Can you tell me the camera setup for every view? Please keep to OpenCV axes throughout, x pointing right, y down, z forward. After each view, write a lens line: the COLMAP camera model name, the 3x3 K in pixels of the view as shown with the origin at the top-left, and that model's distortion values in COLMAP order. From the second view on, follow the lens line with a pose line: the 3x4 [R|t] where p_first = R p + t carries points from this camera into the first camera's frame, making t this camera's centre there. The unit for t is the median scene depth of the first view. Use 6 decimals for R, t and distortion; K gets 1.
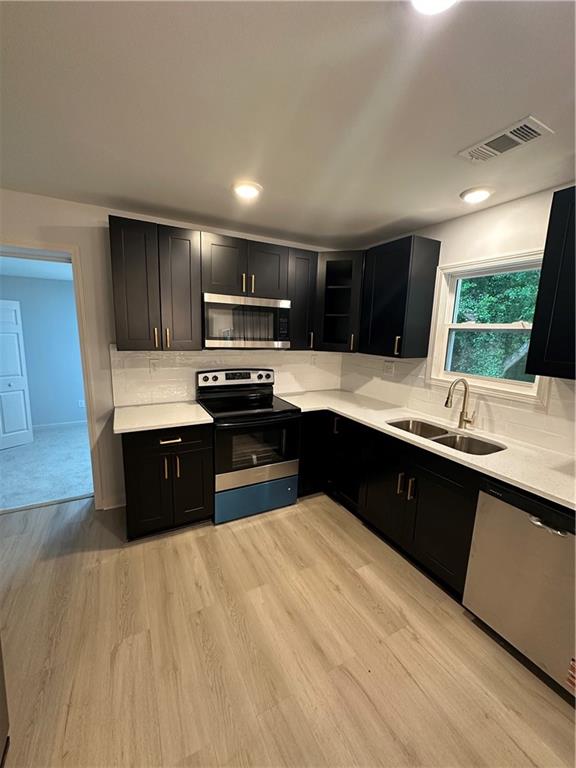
lens RADIAL K [[305.3, 0, 288.7], [0, 305.3, 384.6], [0, 0, 1]] dist [-0.002612, 0.000799]
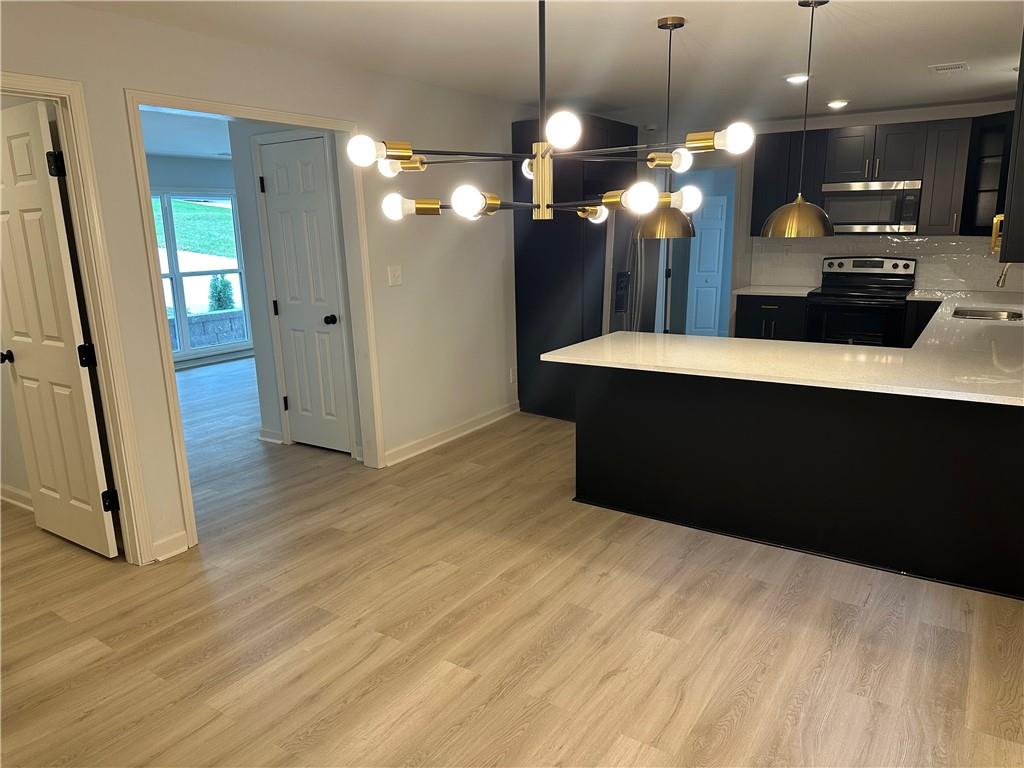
lens RADIAL K [[721.1, 0, 511.3], [0, 721.1, 386.3], [0, 0, 1]] dist [-0.003301, -0.001150]
pose [[0.483808, 0.157541, -0.860878, 1.507156], [-0.114258, 0.986616, 0.116339, 0.249544], [0.867684, 0.042076, 0.495333, -1.231937]]
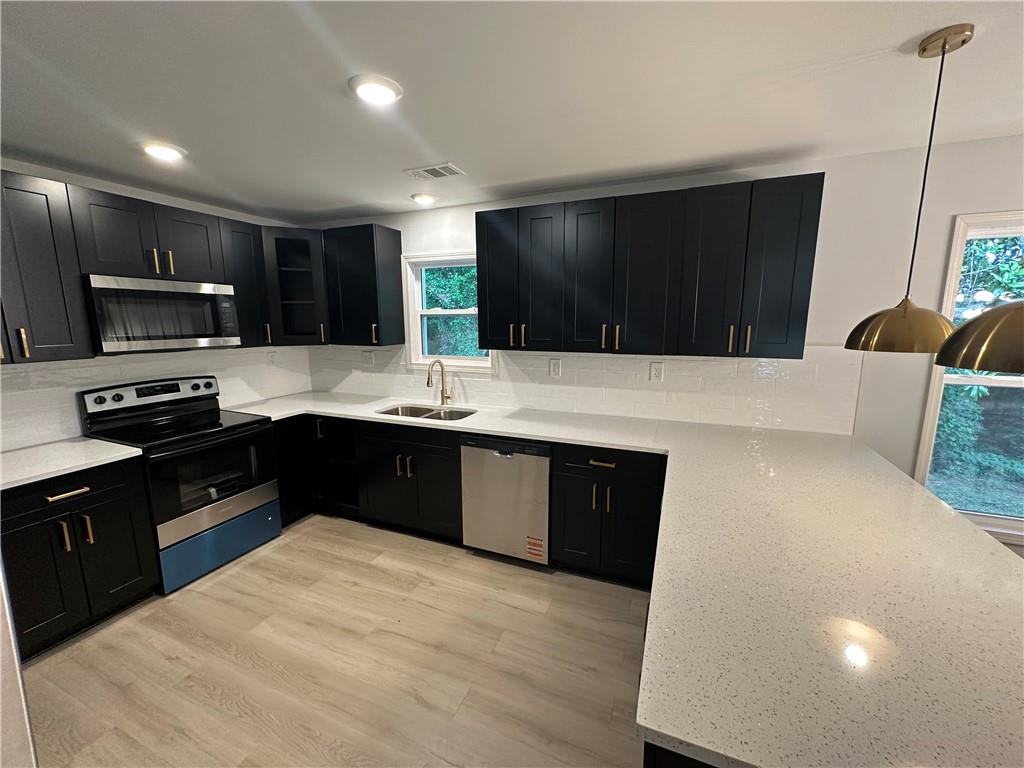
lens RADIAL K [[407.1, 0, 510.7], [0, 407.1, 384.6], [0, 0, 1]] dist [-0.002612, 0.000799]
pose [[0.775879, -0.136575, 0.615921, -0.130820], [0.139904, 0.989226, 0.043114, 0.038215], [-0.615174, 0.052718, 0.786627, -0.284126]]
